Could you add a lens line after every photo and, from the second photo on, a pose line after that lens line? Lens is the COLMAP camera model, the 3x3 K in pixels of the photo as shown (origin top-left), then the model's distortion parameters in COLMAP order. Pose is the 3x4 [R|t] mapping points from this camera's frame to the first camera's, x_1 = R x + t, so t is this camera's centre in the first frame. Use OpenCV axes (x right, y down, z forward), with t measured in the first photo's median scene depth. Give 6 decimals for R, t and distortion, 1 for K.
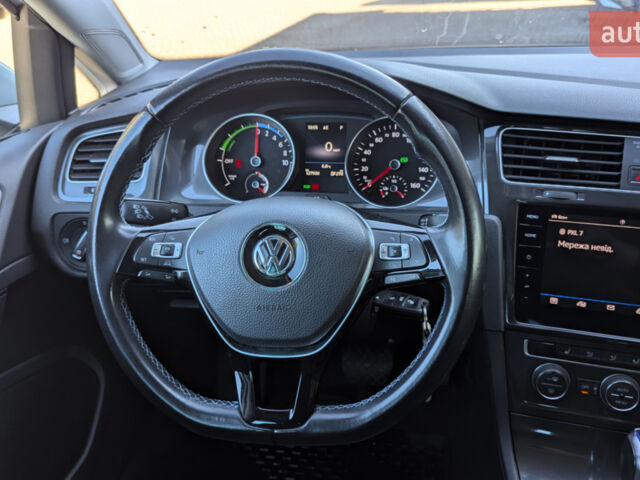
lens RADIAL K [[603.0, 0, 320.0], [0, 603.0, 240.0], [0, 0, 1]] dist [0.005036, 0.000598]
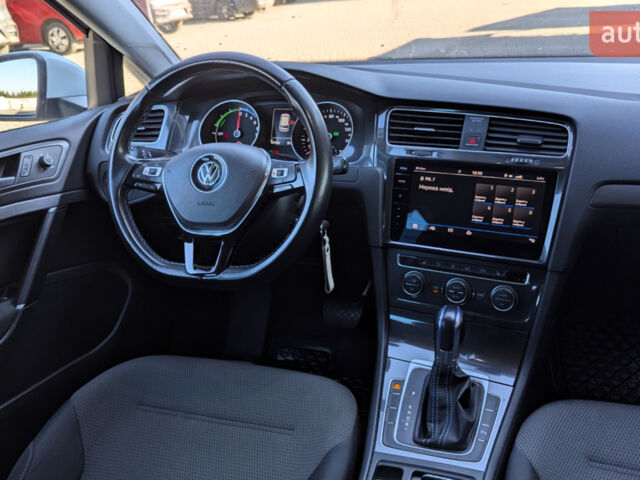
lens RADIAL K [[603.0, 0, 320.0], [0, 603.0, 240.0], [0, 0, 1]] dist [0.005036, 0.000598]
pose [[0.988290, 0.046694, -0.145269, 0.378350], [-0.052639, 0.997915, -0.037348, 0.203095], [0.143222, 0.044558, 0.988687, -0.474270]]
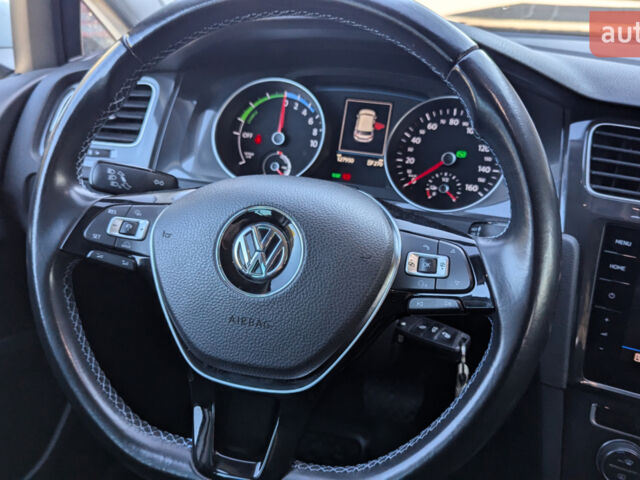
lens RADIAL K [[618.4, 0, 317.0], [0, 618.4, 244.9], [0, 0, 1]] dist [-0.006415, 0.004732]
pose [[0.989104, 0.117012, -0.089343, 0.045137], [-0.117400, 0.993084, 0.000918, 0.007984], [0.088833, 0.009581, 0.996000, 0.205047]]
